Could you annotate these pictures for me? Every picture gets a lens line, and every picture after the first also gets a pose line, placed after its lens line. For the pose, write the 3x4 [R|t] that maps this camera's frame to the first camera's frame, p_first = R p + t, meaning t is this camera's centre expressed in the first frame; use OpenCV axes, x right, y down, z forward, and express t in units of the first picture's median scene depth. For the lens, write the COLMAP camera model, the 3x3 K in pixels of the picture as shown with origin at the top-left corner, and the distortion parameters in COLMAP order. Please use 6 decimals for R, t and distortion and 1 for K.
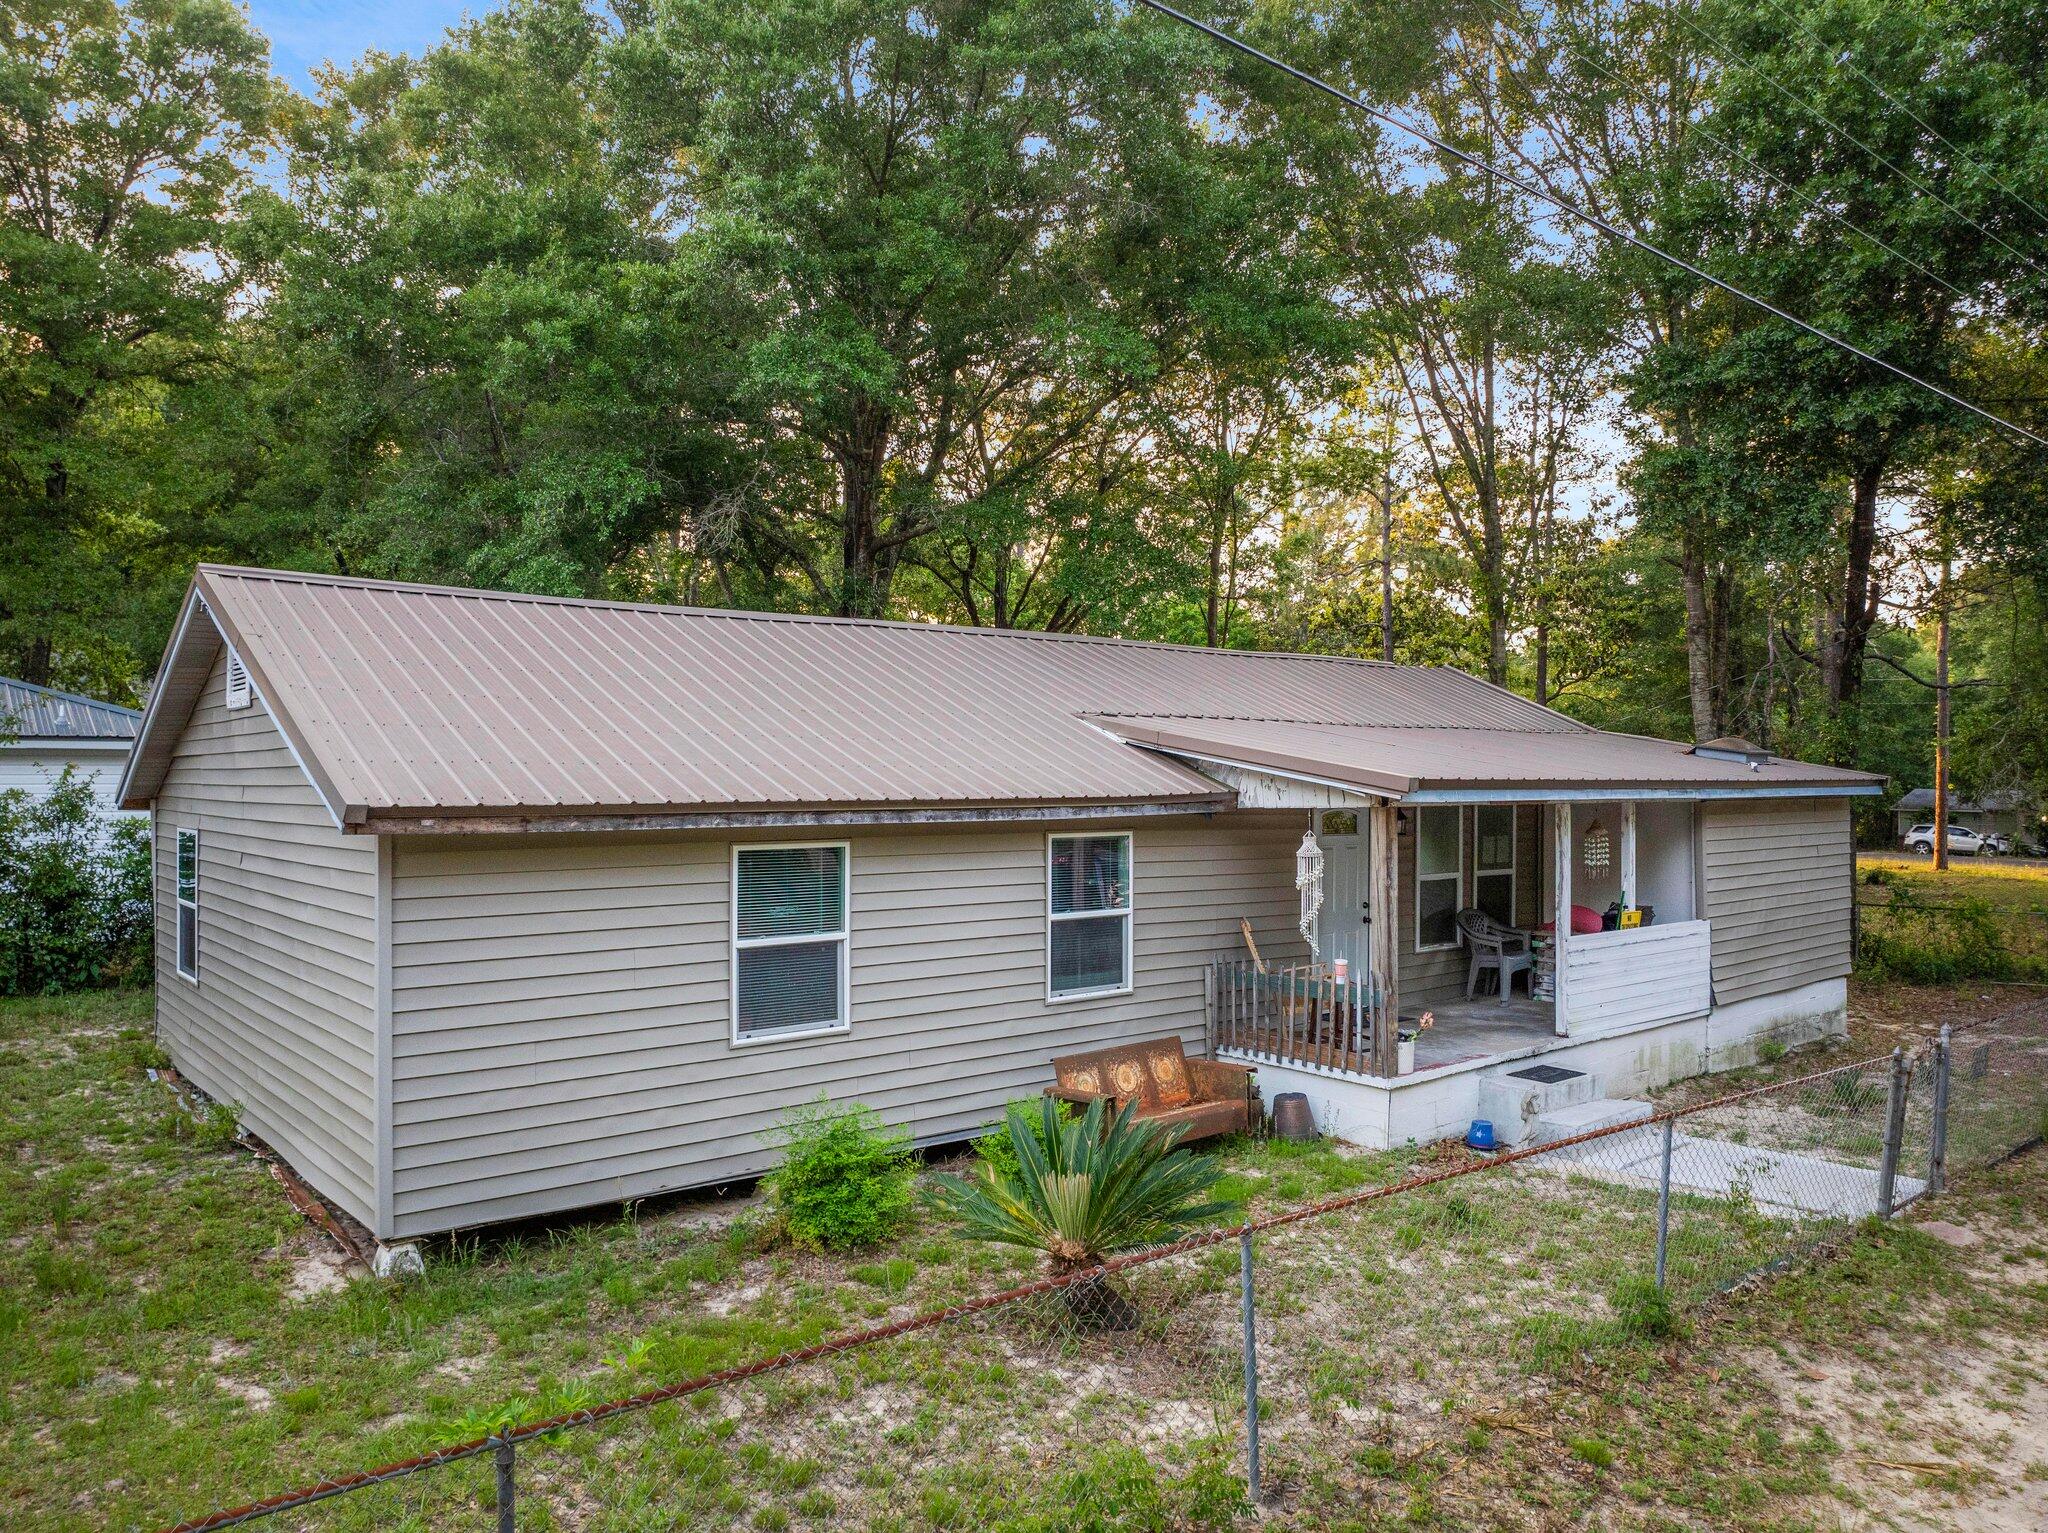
lens RADIAL K [[1441.3, 0, 1024.0], [0, 1441.3, 766.5], [0, 0, 1]] dist [-0.047757, 0.022238]
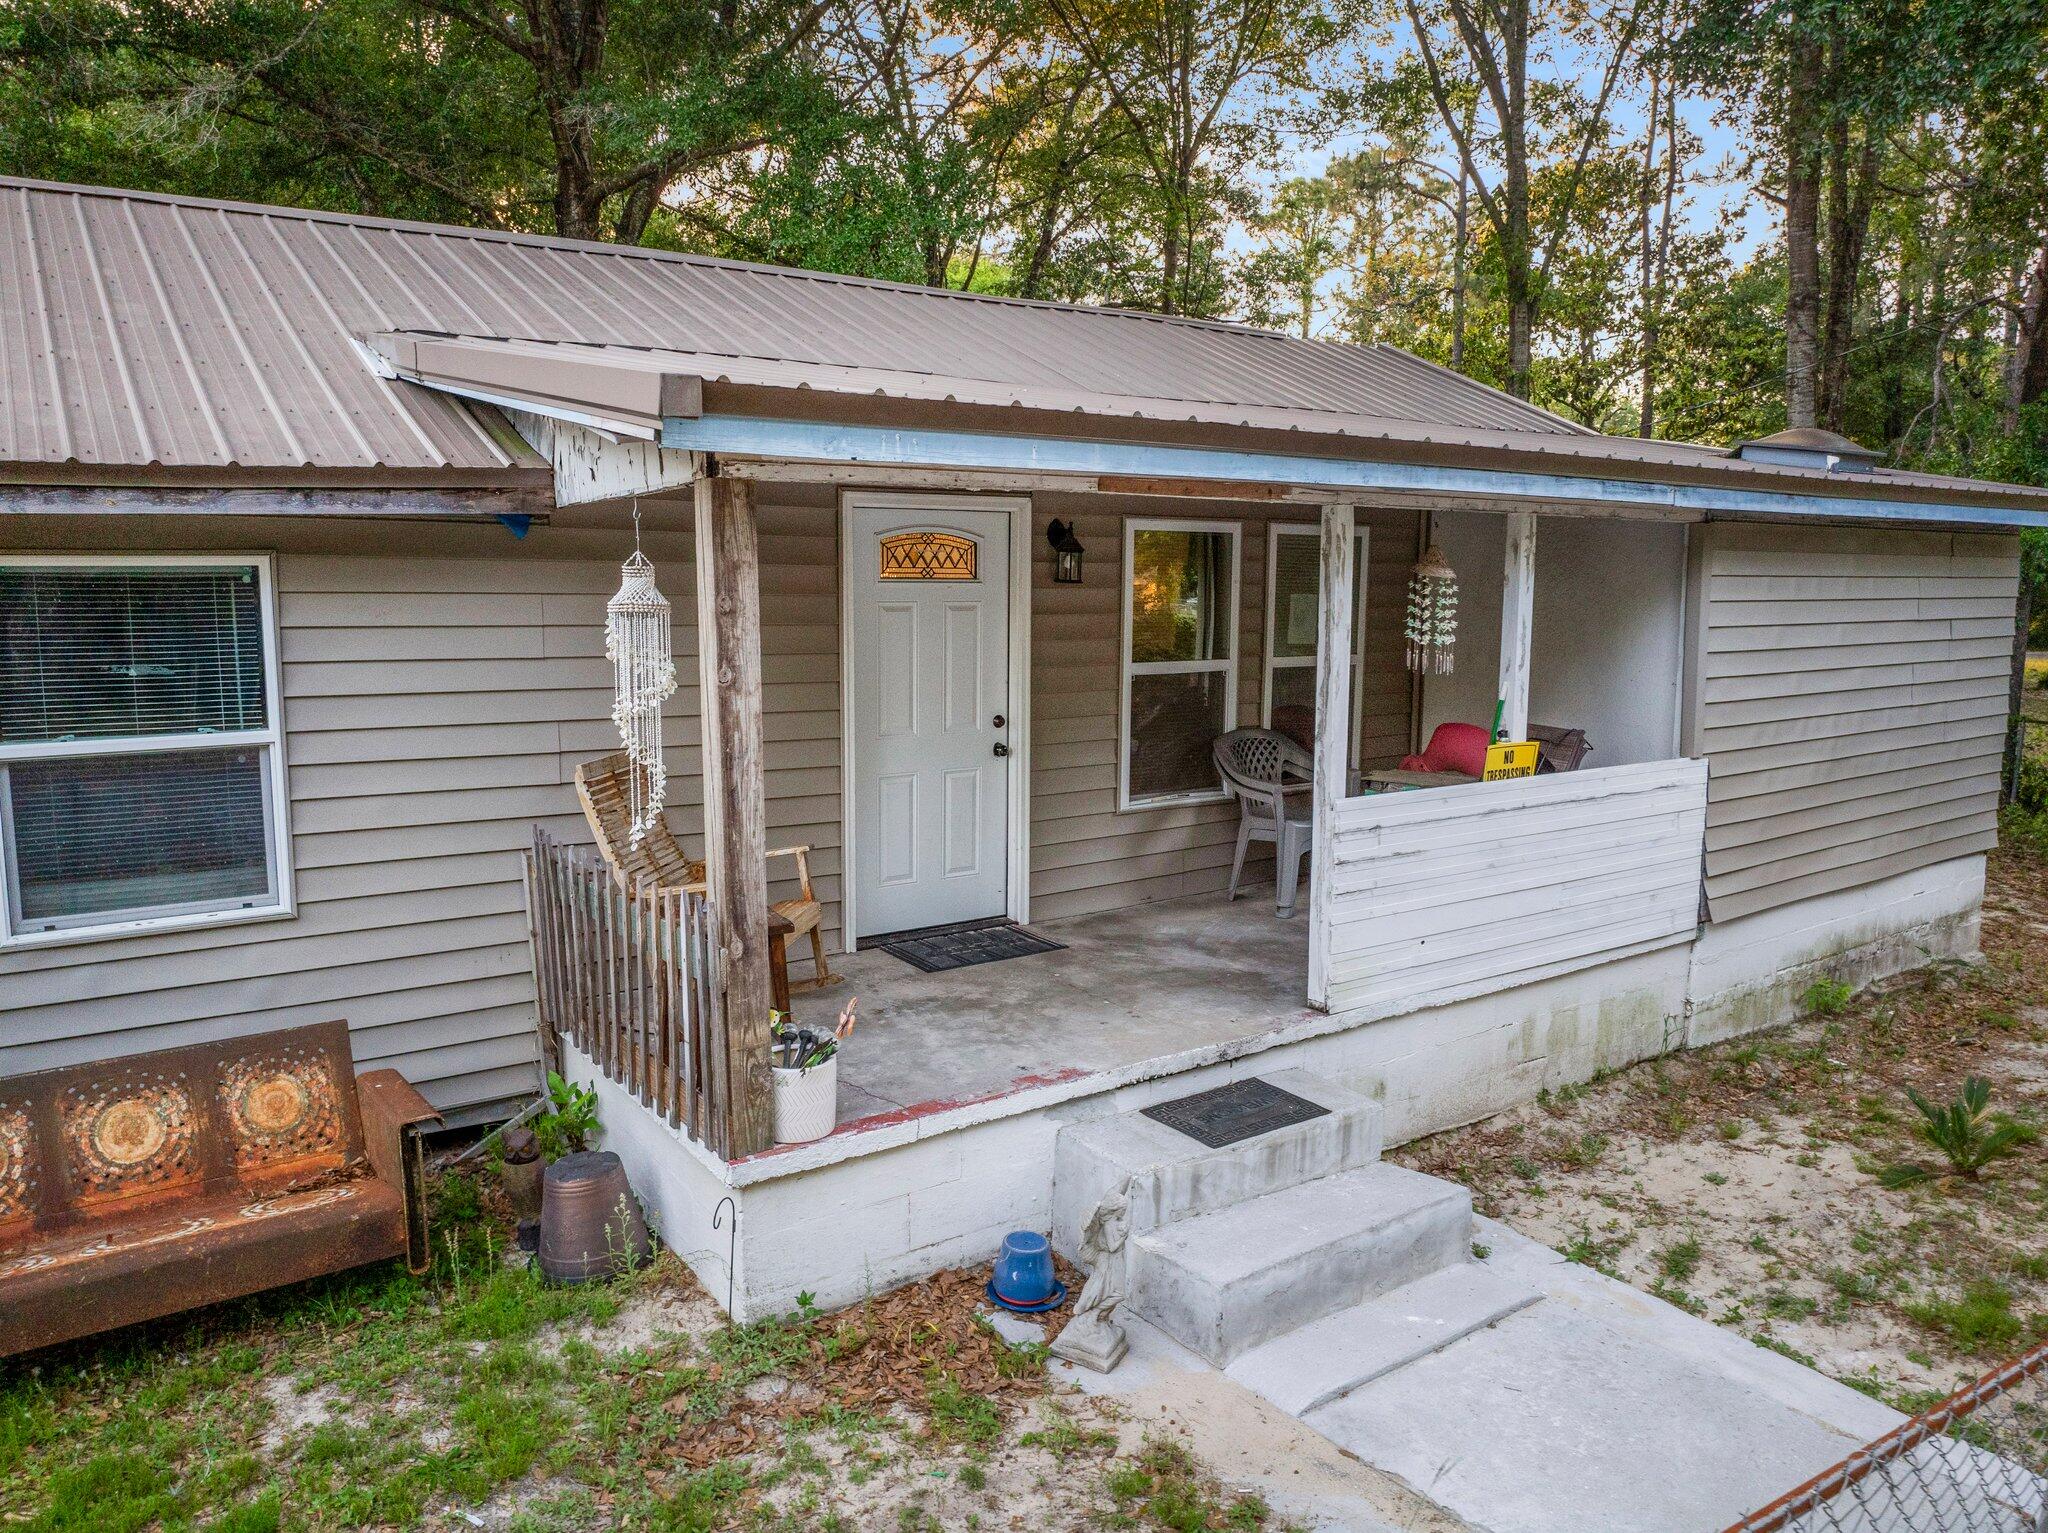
lens RADIAL K [[1441.3, 0, 1024.0], [0, 1441.3, 766.5], [0, 0, 1]] dist [-0.047757, 0.022238]
pose [[0.996214, 0.012597, -0.086018, 0.346559], [-0.000196, 0.989769, 0.142680, 0.046830], [0.086935, -0.142123, 0.986024, 0.586839]]
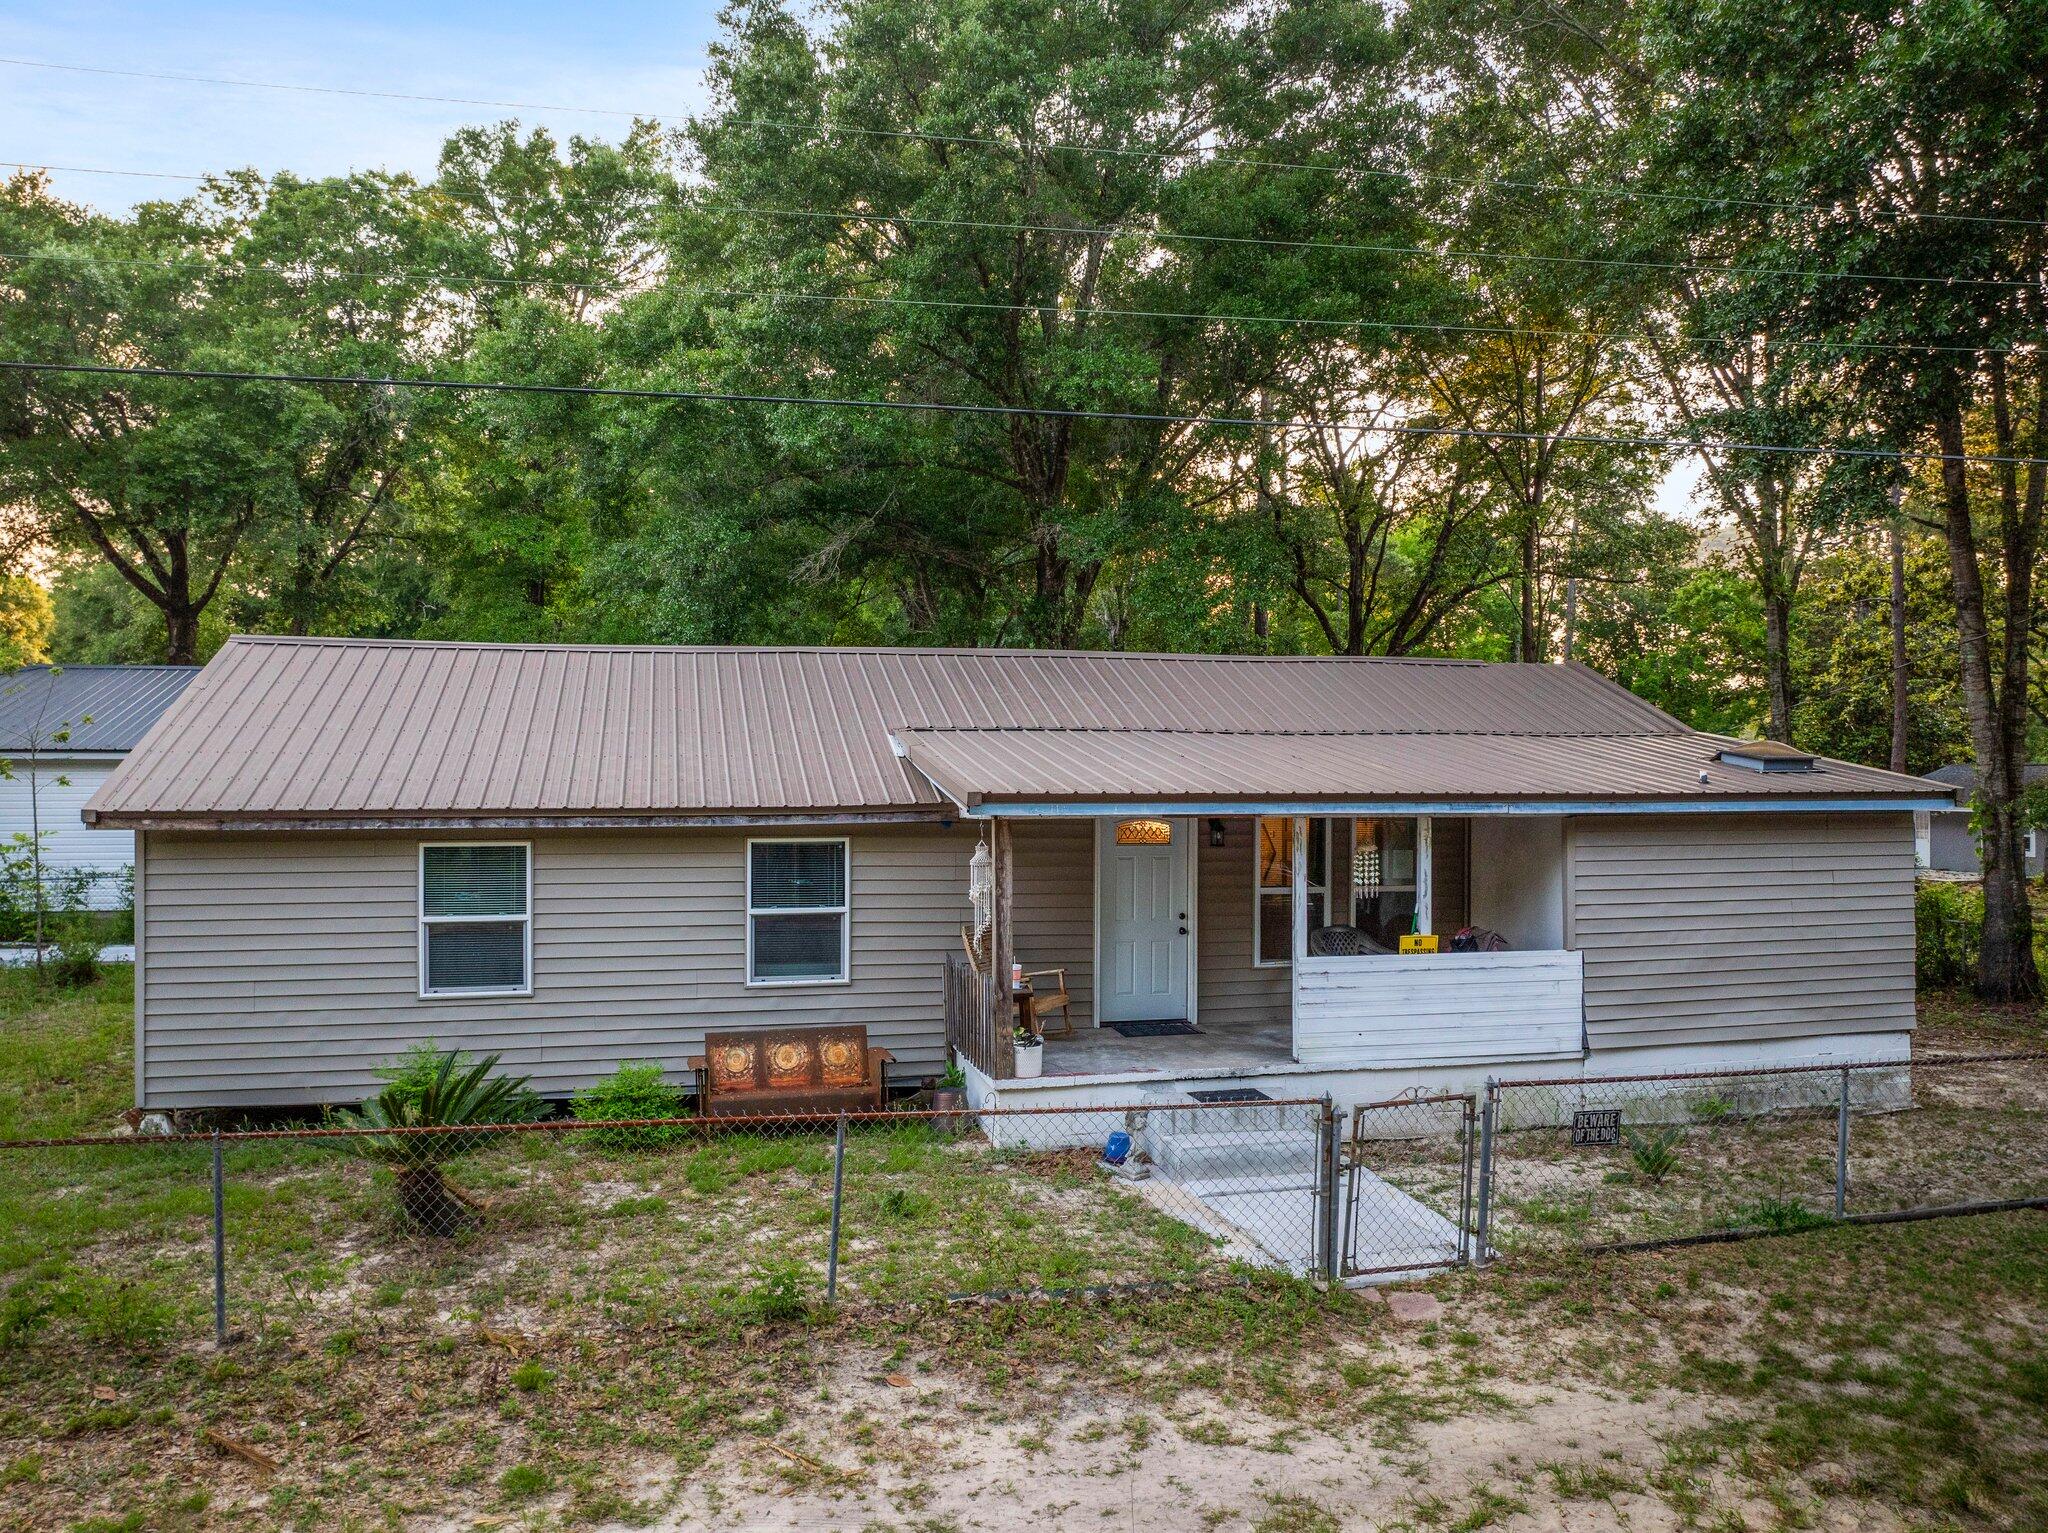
lens RADIAL K [[1441.3, 0, 1024.0], [0, 1441.3, 766.5], [0, 0, 1]] dist [-0.047757, 0.022238]
pose [[0.899057, -0.002724, -0.437822, 0.685005], [0.003757, 0.999992, 0.001492, -0.010860], [0.437815, -0.002986, 0.899060, 0.067263]]
